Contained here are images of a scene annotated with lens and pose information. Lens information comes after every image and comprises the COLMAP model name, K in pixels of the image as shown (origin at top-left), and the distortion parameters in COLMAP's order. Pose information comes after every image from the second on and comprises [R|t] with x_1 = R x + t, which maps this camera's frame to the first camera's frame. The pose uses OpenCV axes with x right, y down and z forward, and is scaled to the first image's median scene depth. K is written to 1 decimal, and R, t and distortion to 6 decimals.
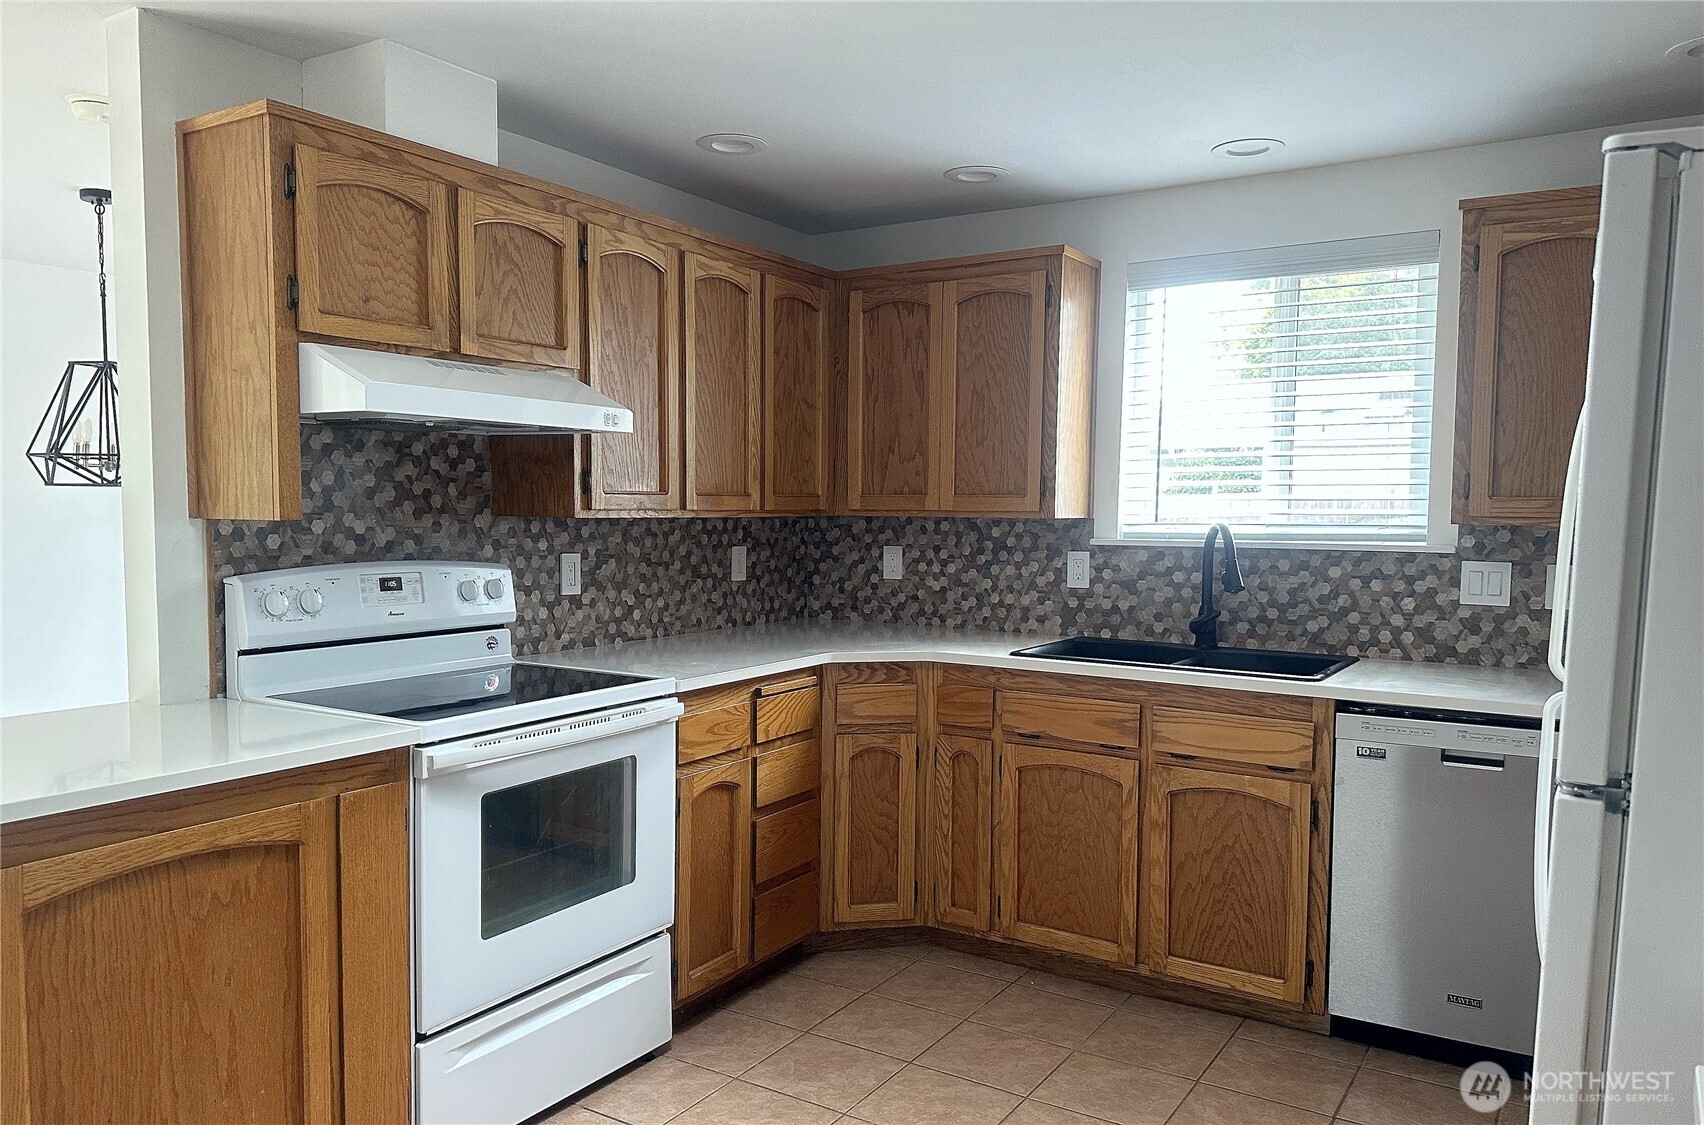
lens RADIAL K [[1228.4, 0, 888.9], [0, 1228.4, 603.3], [0, 0, 1]] dist [0.015686, -0.040228]
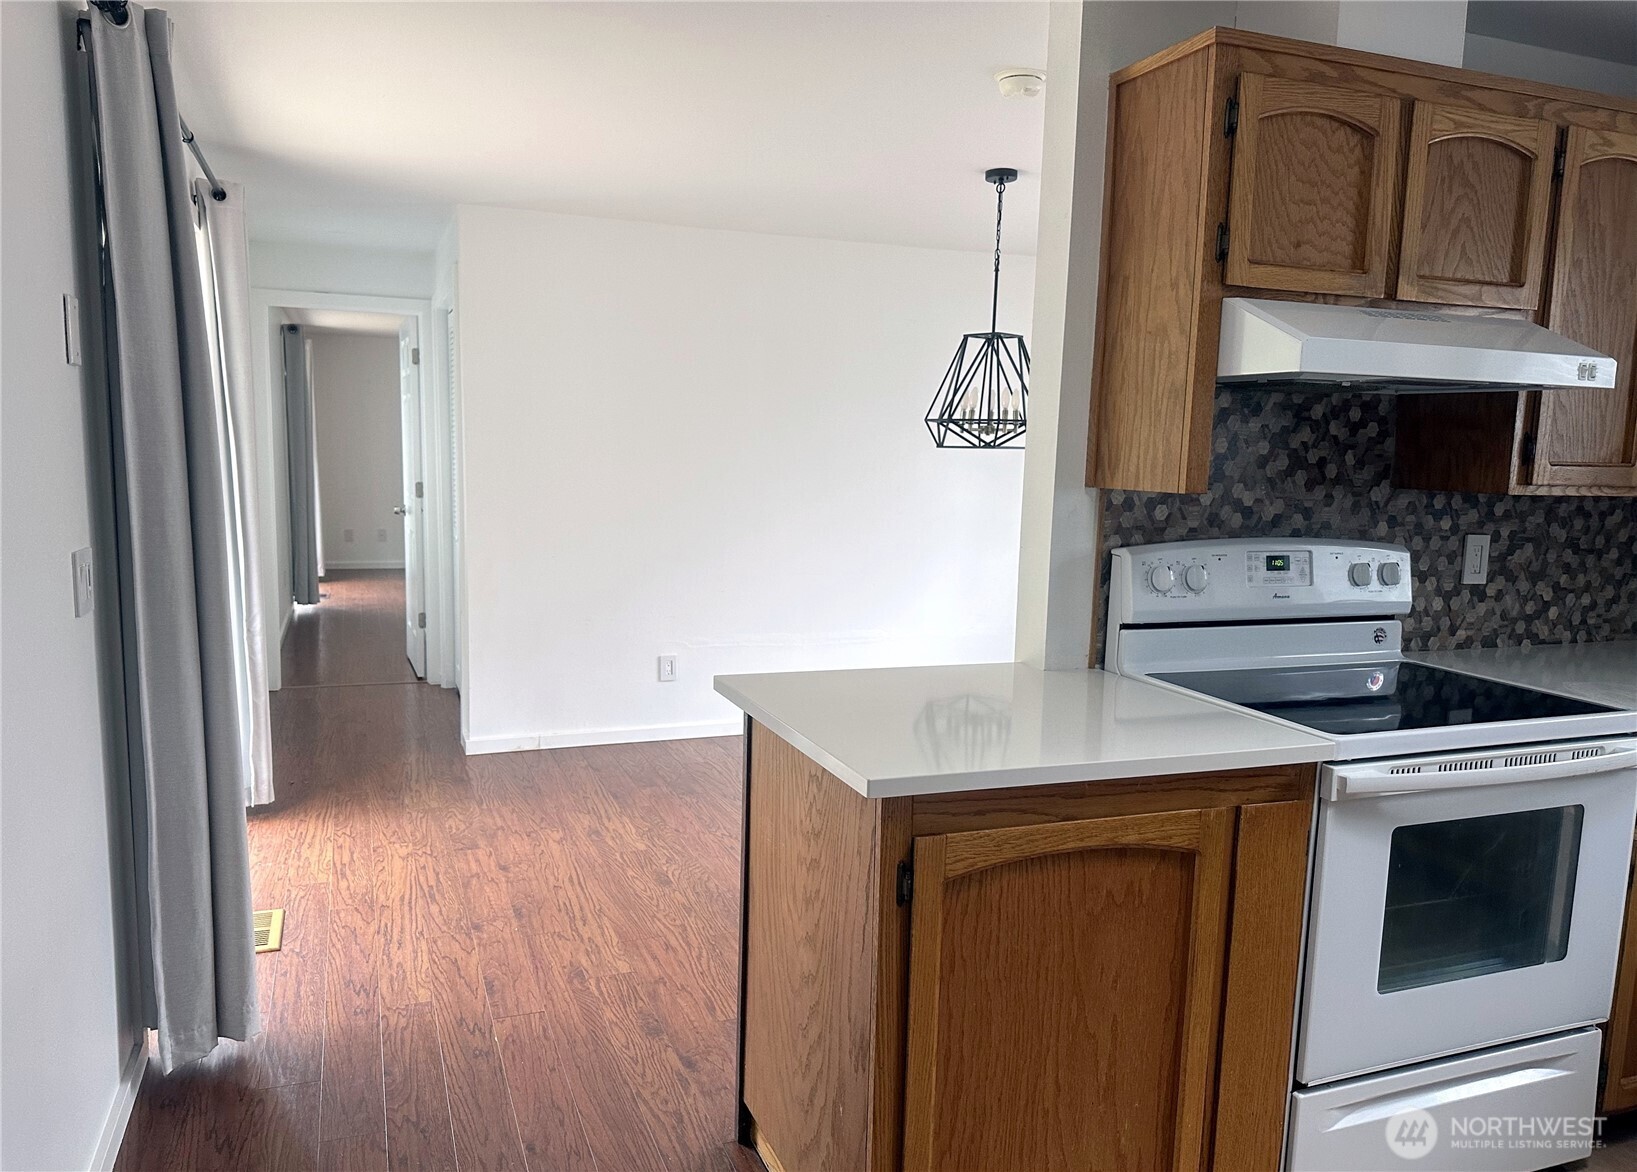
lens RADIAL K [[1171.7, 0, 817.8], [0, 1171.7, 591.4], [0, 0, 1]] dist [-0.052114, -0.003165]
pose [[0.790089, 0.075909, -0.608274, -0.164764], [-0.053816, 0.997061, 0.054525, -0.025223], [0.610626, -0.010345, 0.791852, 0.129658]]
